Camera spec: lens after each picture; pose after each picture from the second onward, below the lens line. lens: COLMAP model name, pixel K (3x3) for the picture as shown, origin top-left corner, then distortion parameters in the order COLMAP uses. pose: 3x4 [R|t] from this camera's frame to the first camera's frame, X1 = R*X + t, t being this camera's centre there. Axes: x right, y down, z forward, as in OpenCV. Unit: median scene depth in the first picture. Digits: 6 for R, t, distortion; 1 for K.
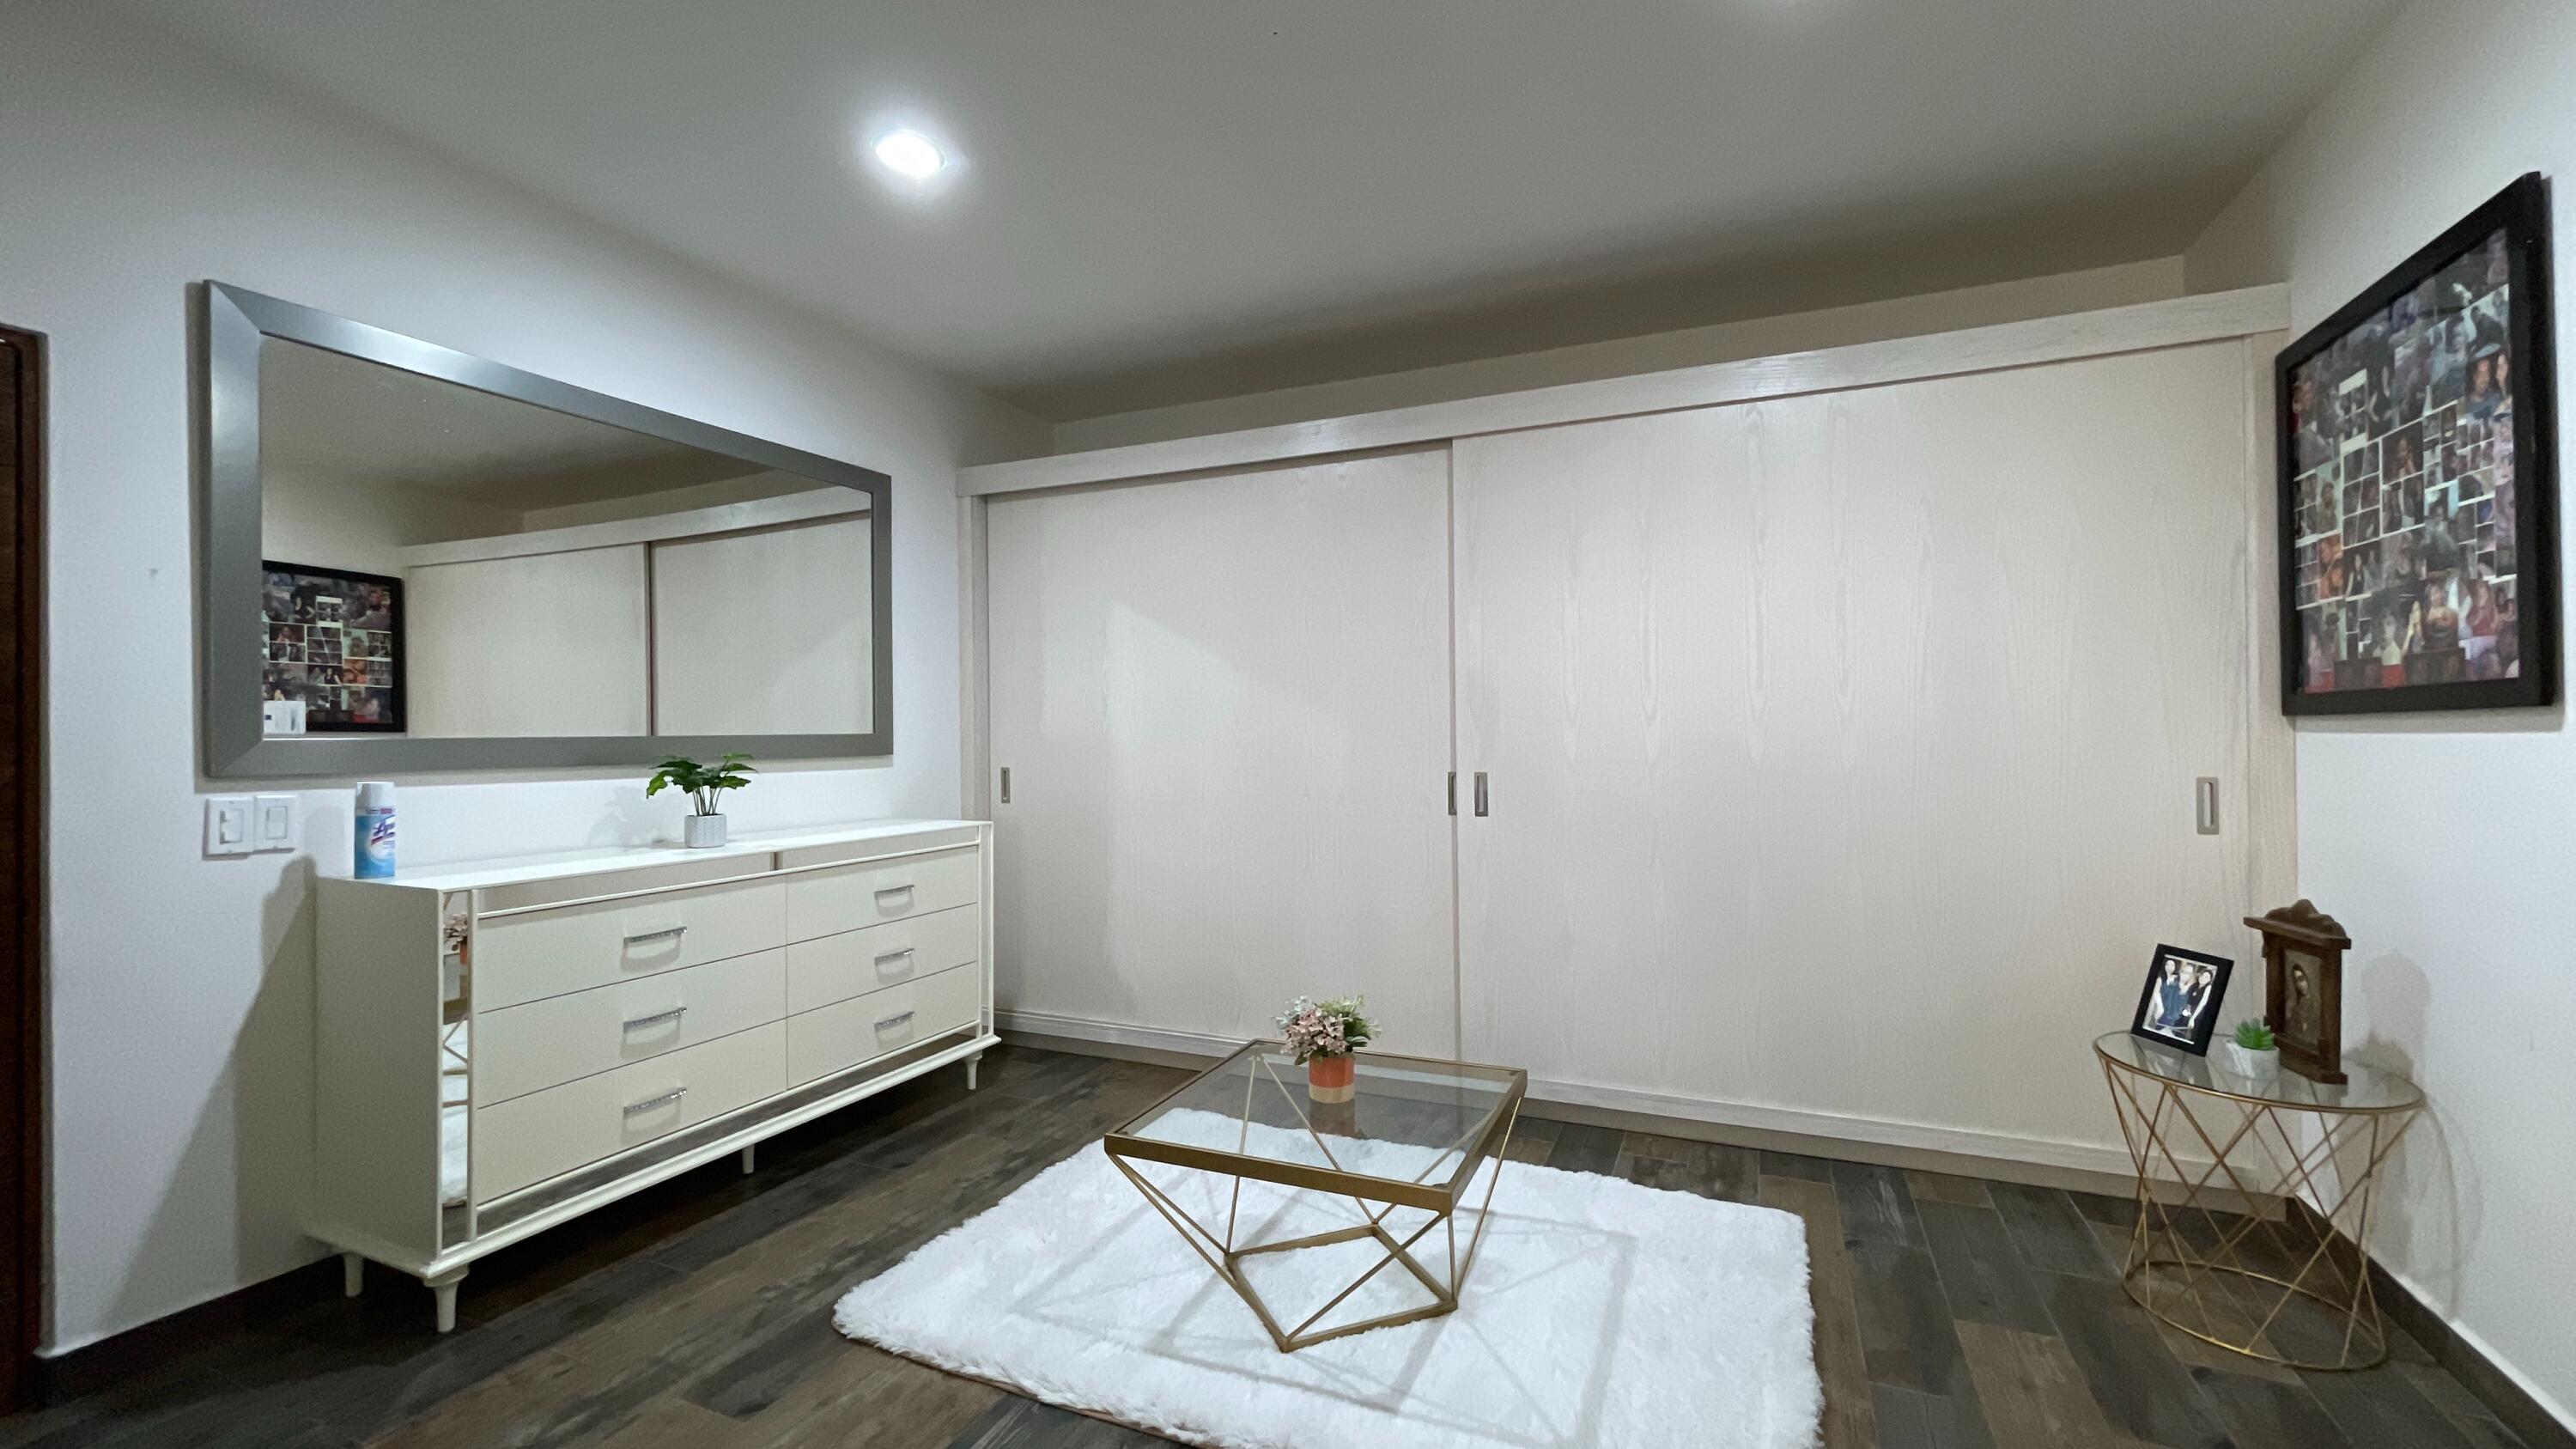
lens RADIAL K [[1041.5, 0, 1276.0], [0, 1041.5, 725.1], [0, 0, 1]] dist [0.002343, 0.000072]
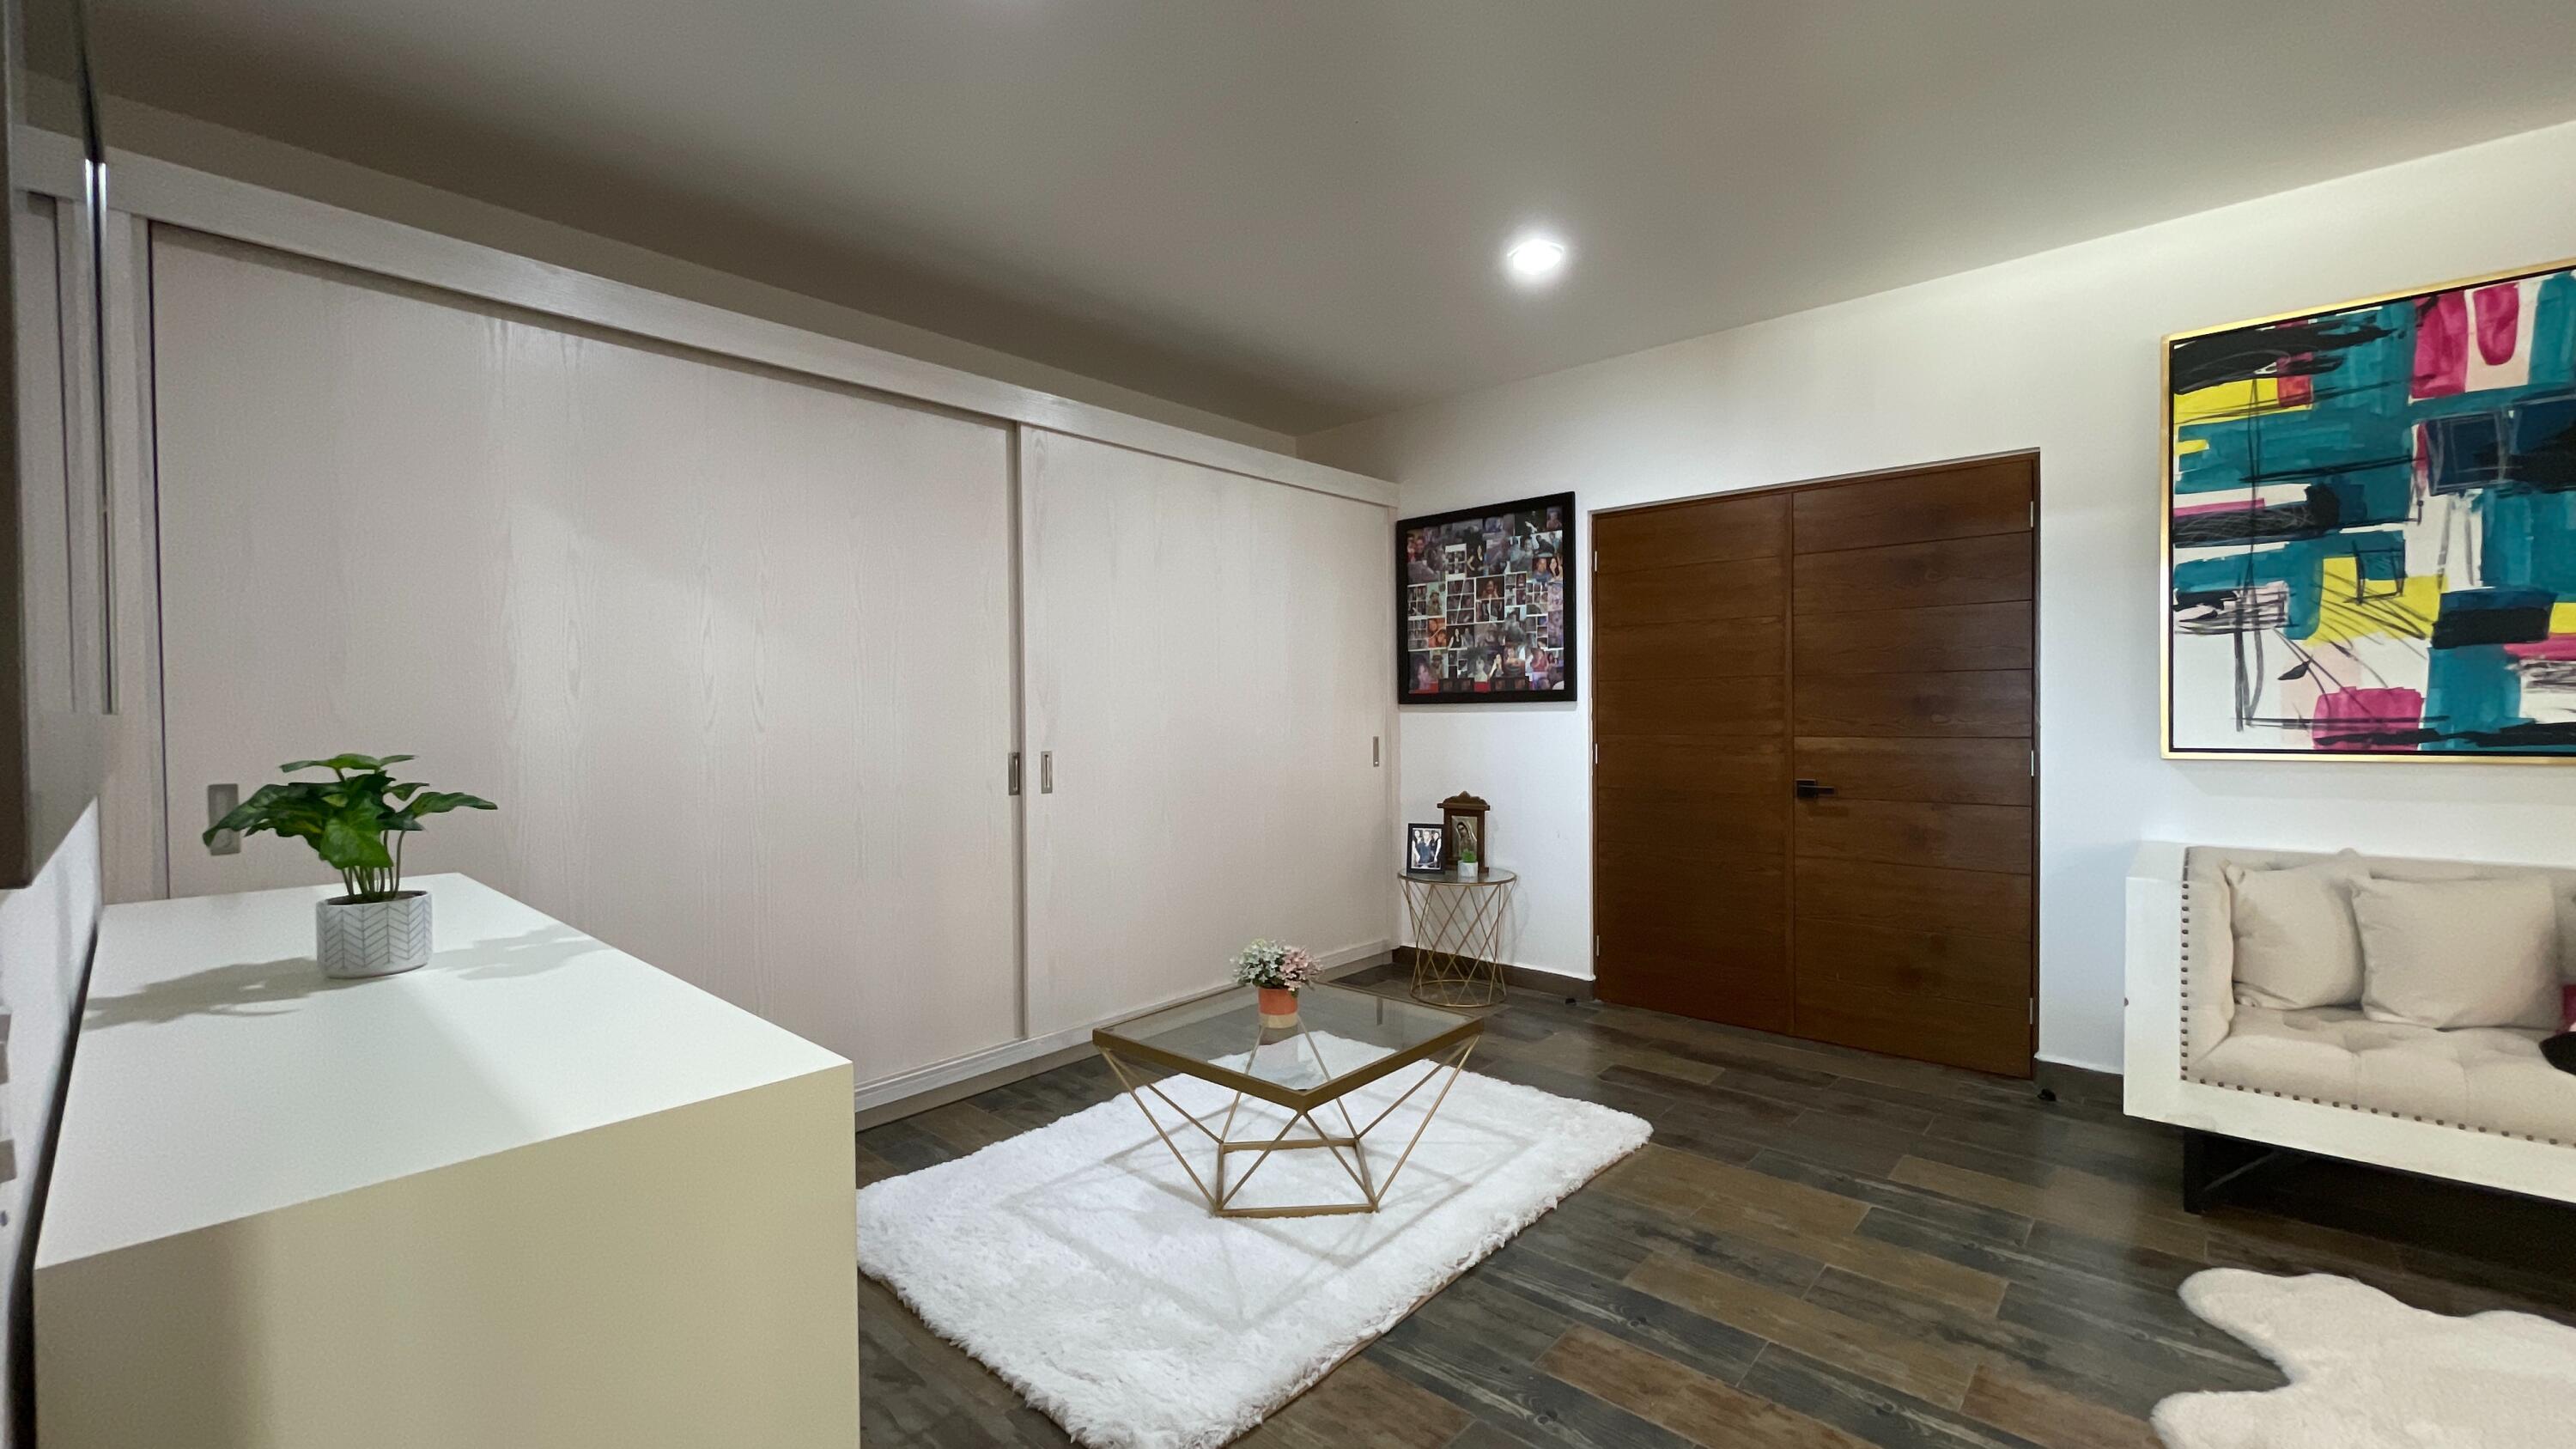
lens RADIAL K [[1041.5, 0, 1276.0], [0, 1041.5, 725.1], [0, 0, 1]] dist [0.002343, 0.000072]
pose [[0.319696, -0.009606, 0.947471, -1.164827], [-0.000529, 0.999947, 0.010317, 0.012054], [-0.947520, -0.003800, 0.319674, 0.704378]]
